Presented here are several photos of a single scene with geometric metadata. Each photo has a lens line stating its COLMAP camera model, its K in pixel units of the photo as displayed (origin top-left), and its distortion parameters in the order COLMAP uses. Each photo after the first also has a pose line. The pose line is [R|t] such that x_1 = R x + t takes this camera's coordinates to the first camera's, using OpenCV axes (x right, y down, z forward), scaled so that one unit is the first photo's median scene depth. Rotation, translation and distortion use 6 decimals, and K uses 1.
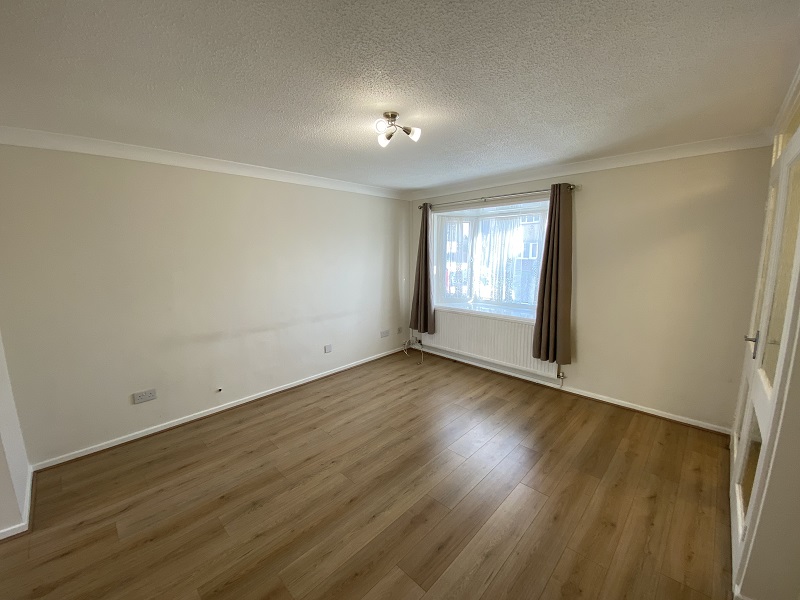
lens RADIAL K [[325.6, 0, 399.0], [0, 325.6, 300.0], [0, 0, 1]] dist [0.060683, -0.043492]
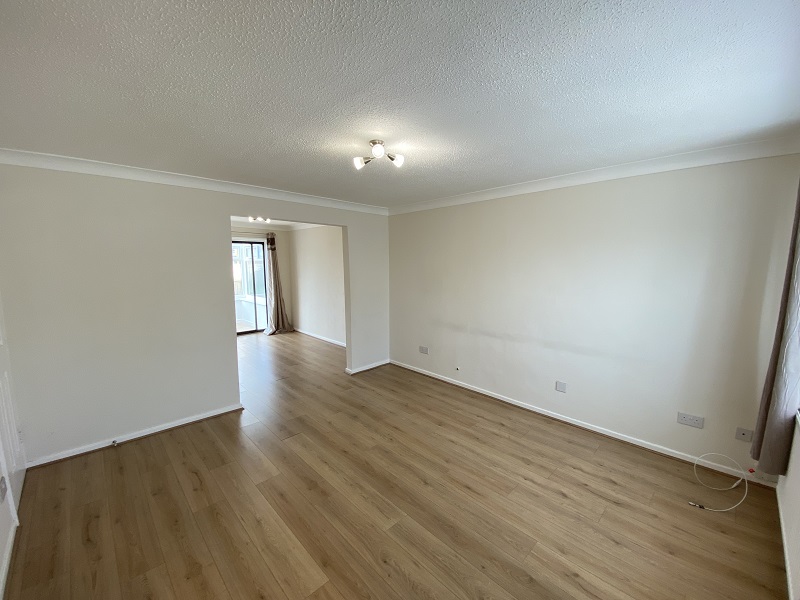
lens RADIAL K [[325.6, 0, 399.0], [0, 325.6, 300.0], [0, 0, 1]] dist [0.060683, -0.043492]
pose [[-0.035138, 0.128608, -0.991073, 0.726836], [-0.151652, 0.979515, 0.132485, -0.133608], [0.987809, 0.154953, -0.014914, 0.762412]]
